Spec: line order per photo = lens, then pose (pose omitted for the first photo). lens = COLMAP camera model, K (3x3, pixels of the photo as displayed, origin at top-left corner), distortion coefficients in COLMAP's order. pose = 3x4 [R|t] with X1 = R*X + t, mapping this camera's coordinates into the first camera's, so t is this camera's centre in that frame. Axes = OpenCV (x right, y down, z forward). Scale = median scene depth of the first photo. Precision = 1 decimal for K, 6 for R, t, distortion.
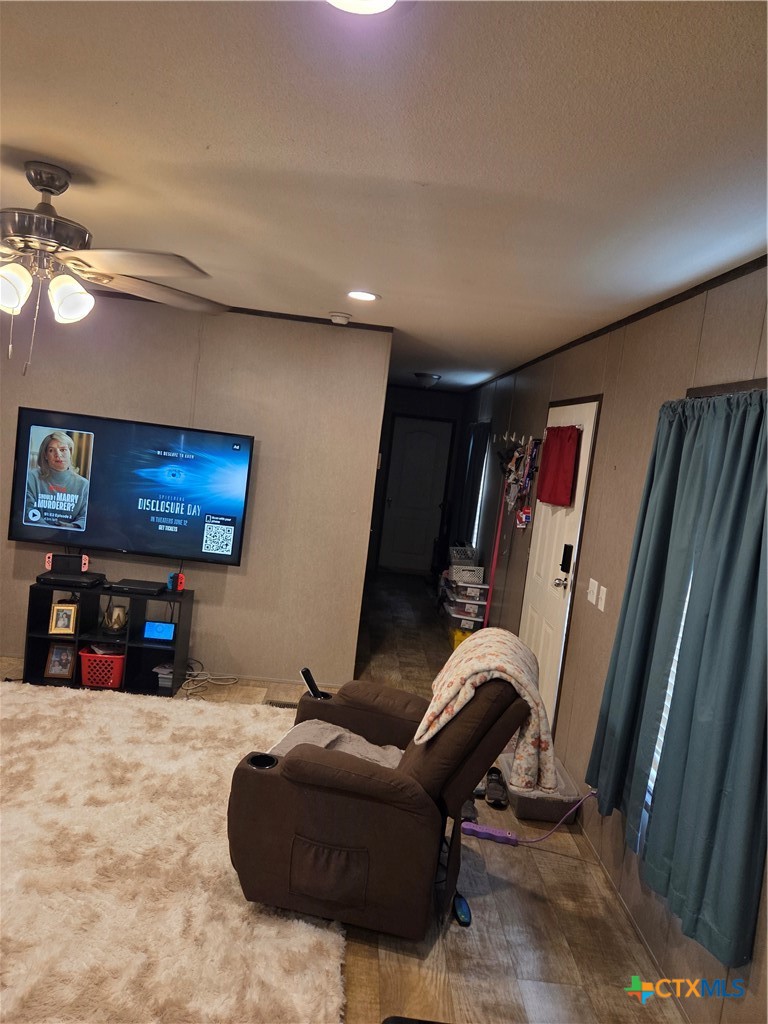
lens RADIAL K [[683.4, 0, 384.0], [0, 683.4, 512.0], [0, 0, 1]] dist [0.078507, -0.060090]
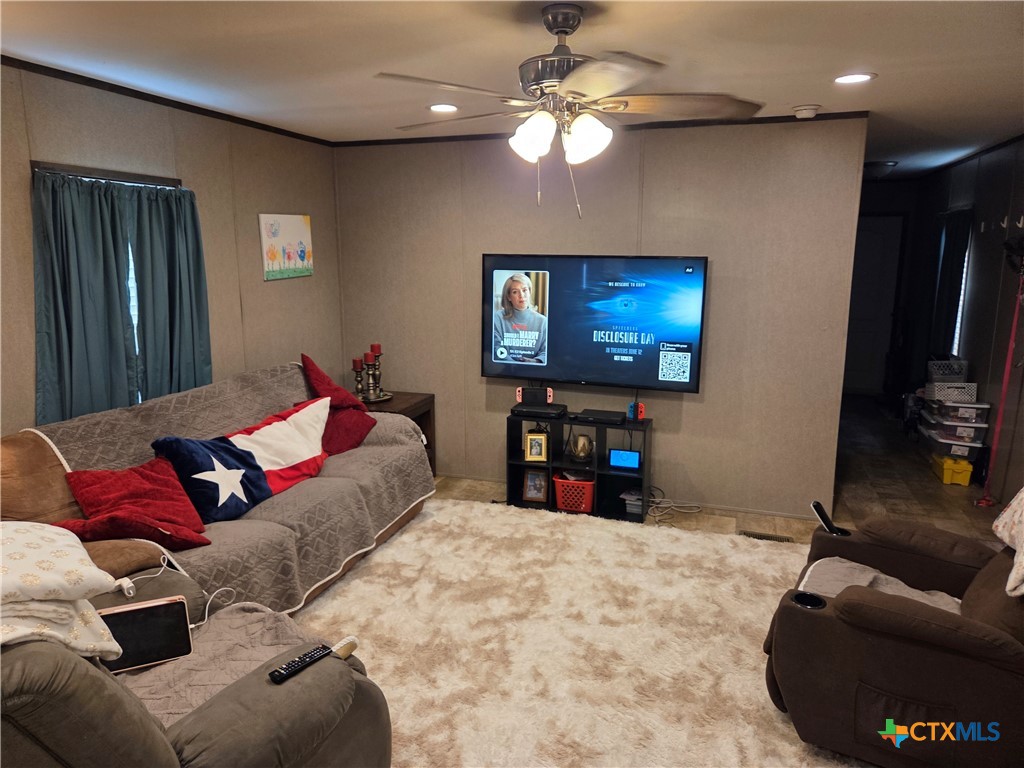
lens RADIAL K [[683.4, 0, 506.8], [0, 683.4, 380.1], [0, 0, 1]] dist [0.078507, -0.060090]
pose [[0.936342, -0.044368, -0.348275, -0.131527], [0.066815, 0.996373, 0.052700, -0.009440], [0.344674, -0.072615, 0.935910, -0.003013]]
